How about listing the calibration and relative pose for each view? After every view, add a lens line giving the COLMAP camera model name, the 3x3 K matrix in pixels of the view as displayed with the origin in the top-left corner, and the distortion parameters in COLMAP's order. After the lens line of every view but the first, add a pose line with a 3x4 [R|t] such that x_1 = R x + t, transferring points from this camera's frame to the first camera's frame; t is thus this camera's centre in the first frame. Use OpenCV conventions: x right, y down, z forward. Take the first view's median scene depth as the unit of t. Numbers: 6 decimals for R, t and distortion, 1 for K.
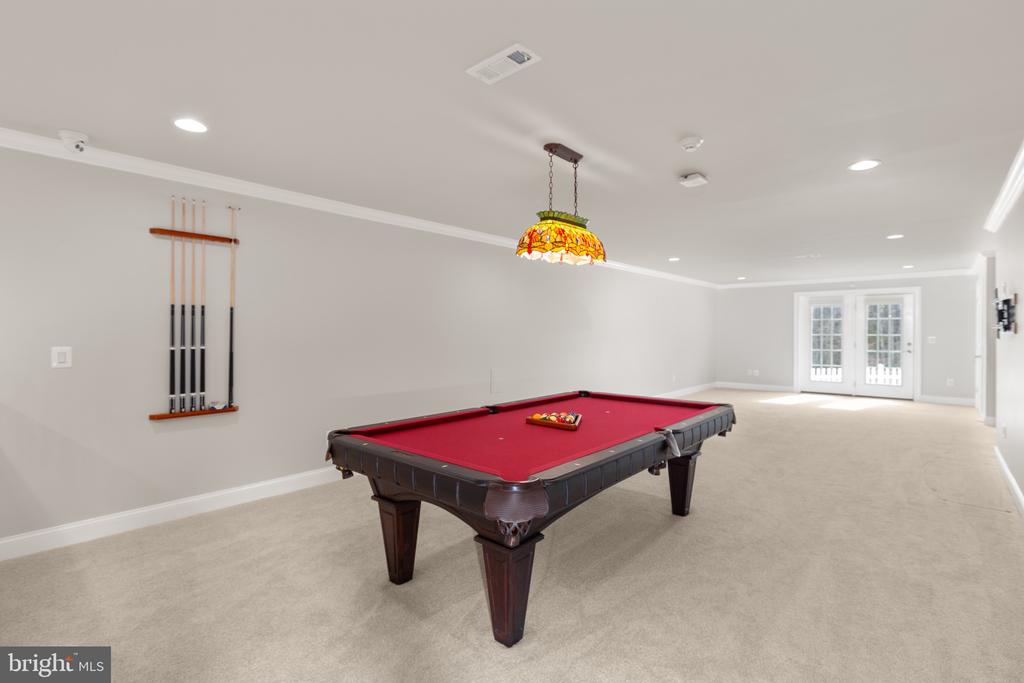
lens RADIAL K [[496.2, 0, 512.0], [0, 496.2, 342.0], [0, 0, 1]] dist [-0.000058, -0.001147]
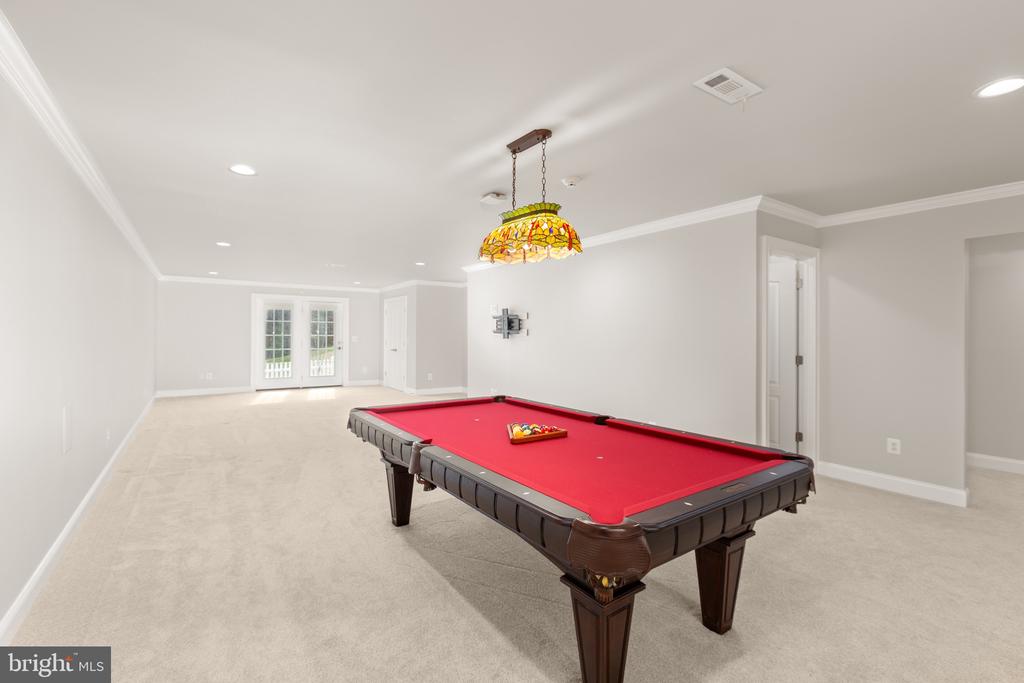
lens RADIAL K [[459.9, 0, 515.5], [0, 459.9, 335.5], [0, 0, 1]] dist [-0.007247, 0.001031]
pose [[0.231117, 0.001881, 0.972924, -0.236361], [0.010844, 0.999931, -0.004509, -0.003250], [-0.972866, 0.011592, 0.231081, 0.264196]]
